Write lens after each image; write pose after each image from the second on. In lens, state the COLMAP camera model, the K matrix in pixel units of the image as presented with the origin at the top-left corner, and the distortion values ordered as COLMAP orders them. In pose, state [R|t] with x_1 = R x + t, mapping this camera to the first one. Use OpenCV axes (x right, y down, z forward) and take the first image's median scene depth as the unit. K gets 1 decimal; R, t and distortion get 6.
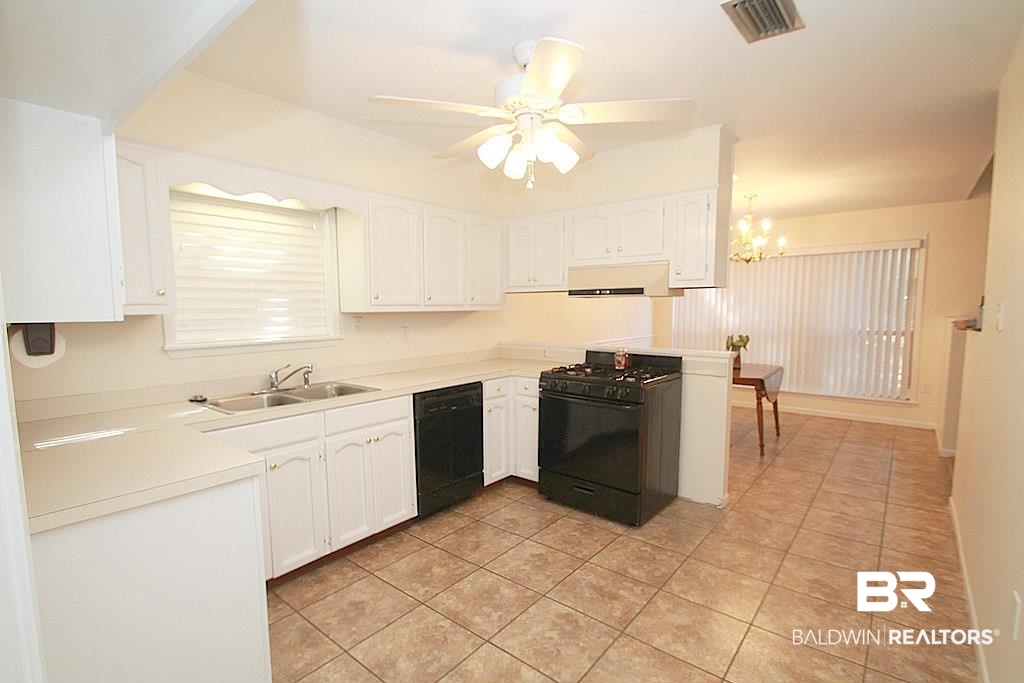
lens RADIAL K [[470.2, 0, 506.2], [0, 470.2, 349.0], [0, 0, 1]] dist [-0.001036, 0.000072]
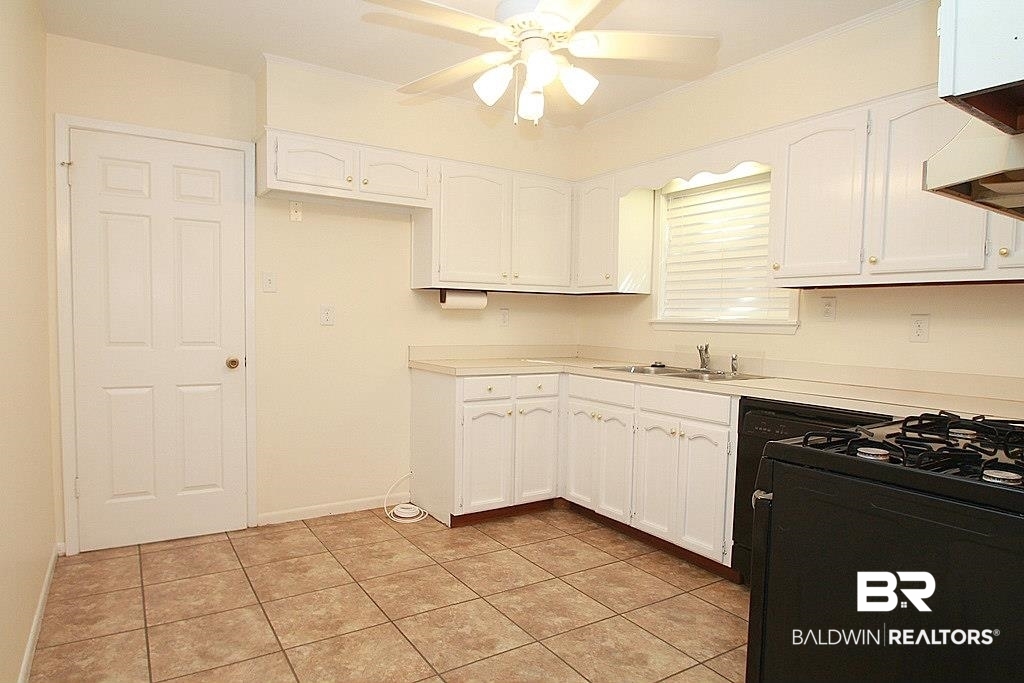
lens RADIAL K [[616.3, 0, 509.2], [0, 616.3, 340.5], [0, 0, 1]] dist [-0.002976, 0.000282]
pose [[-0.298811, 0.033855, -0.953712, 0.956752], [-0.098563, 0.992931, 0.066128, -0.021299], [0.949209, 0.113760, -0.293362, 1.105704]]
